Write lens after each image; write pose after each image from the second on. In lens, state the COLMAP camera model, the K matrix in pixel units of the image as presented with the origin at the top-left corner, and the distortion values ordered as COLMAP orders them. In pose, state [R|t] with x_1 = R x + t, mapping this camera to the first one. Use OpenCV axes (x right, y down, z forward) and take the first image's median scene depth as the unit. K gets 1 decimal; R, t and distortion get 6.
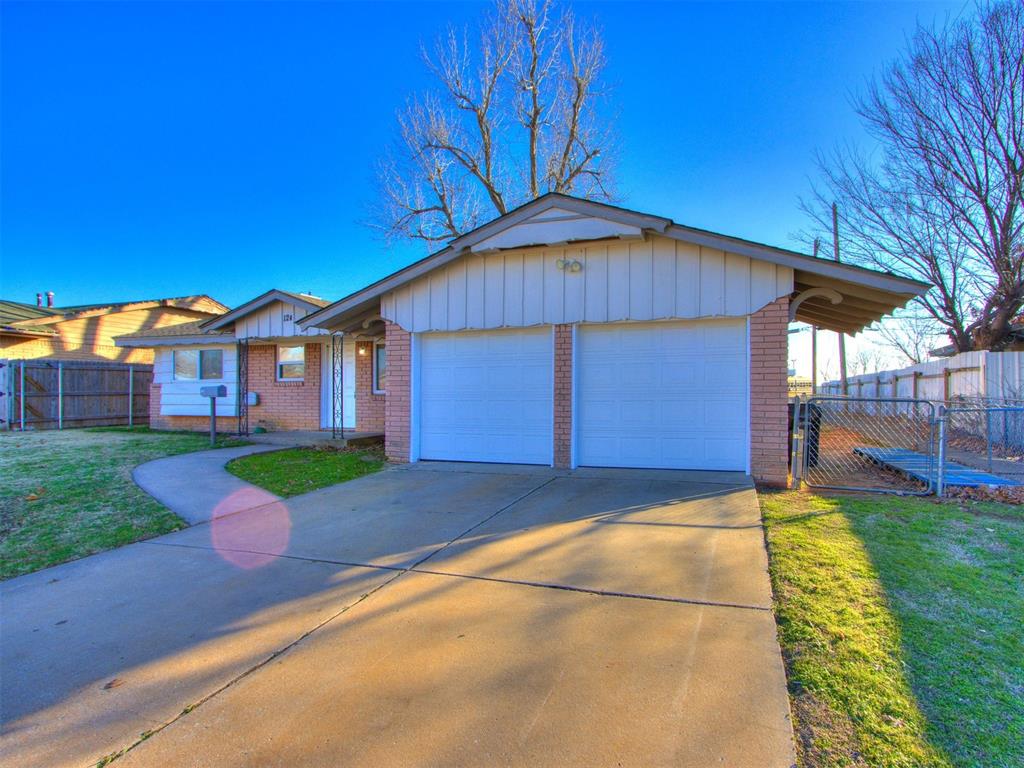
lens RADIAL K [[572.3, 0, 559.1], [0, 572.3, 399.9], [0, 0, 1]] dist [0.003232, 0.000665]
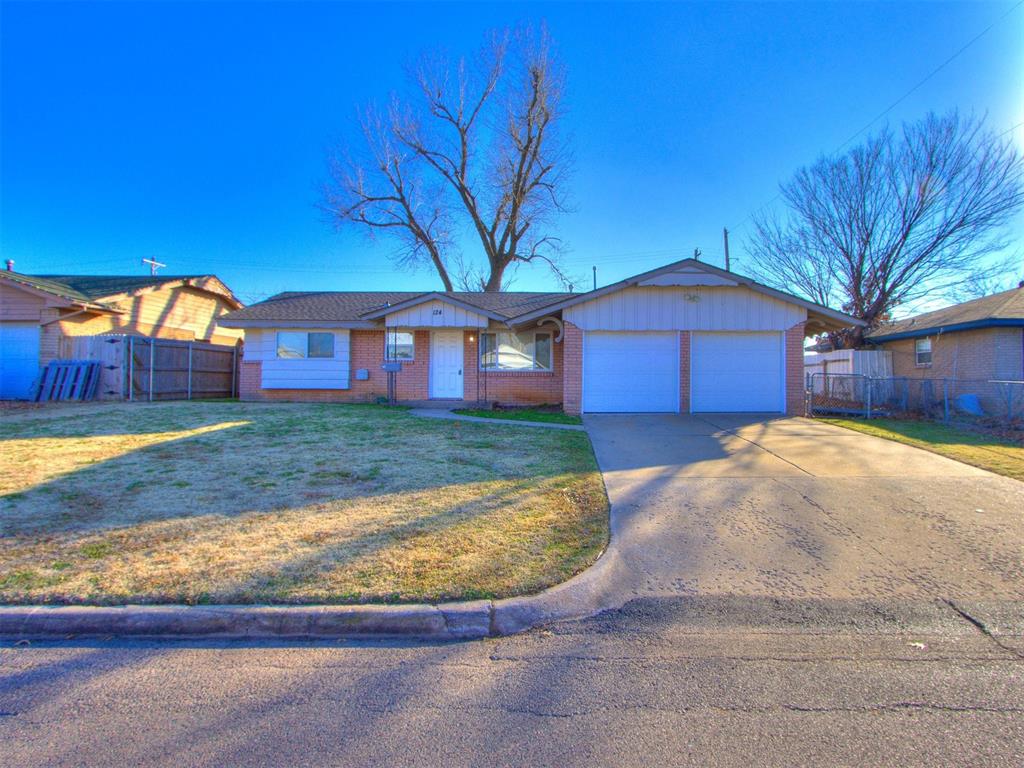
lens RADIAL K [[666.4, 0, 573.1], [0, 666.4, 365.1], [0, 0, 1]] dist [0.000571, 0.002122]
pose [[0.941316, 0.015133, 0.337188, -0.564313], [-0.002163, 0.999244, -0.038809, 0.030325], [-0.337521, 0.035802, 0.940637, -0.449357]]
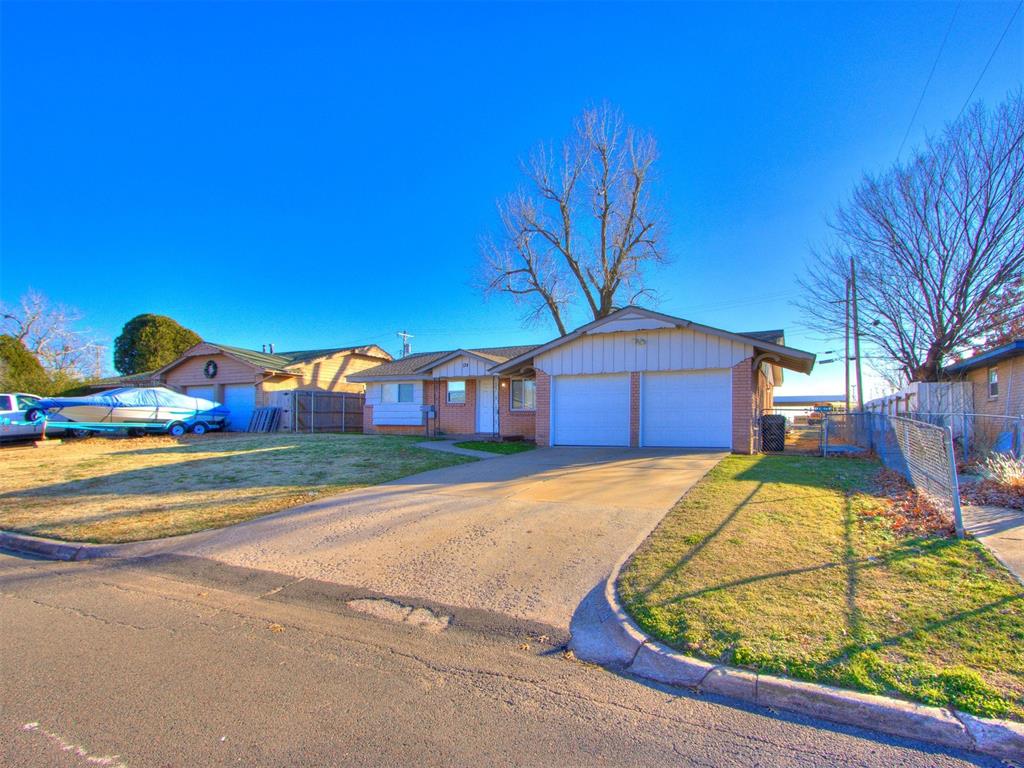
lens RADIAL K [[591.2, 0, 515.5], [0, 591.2, 427.9], [0, 0, 1]] dist [-0.040838, 0.000112]
pose [[0.987614, 0.005378, -0.156813, -0.043255], [-0.005030, 0.999984, 0.002615, 0.029407], [0.156825, -0.001794, 0.987625, -0.567011]]
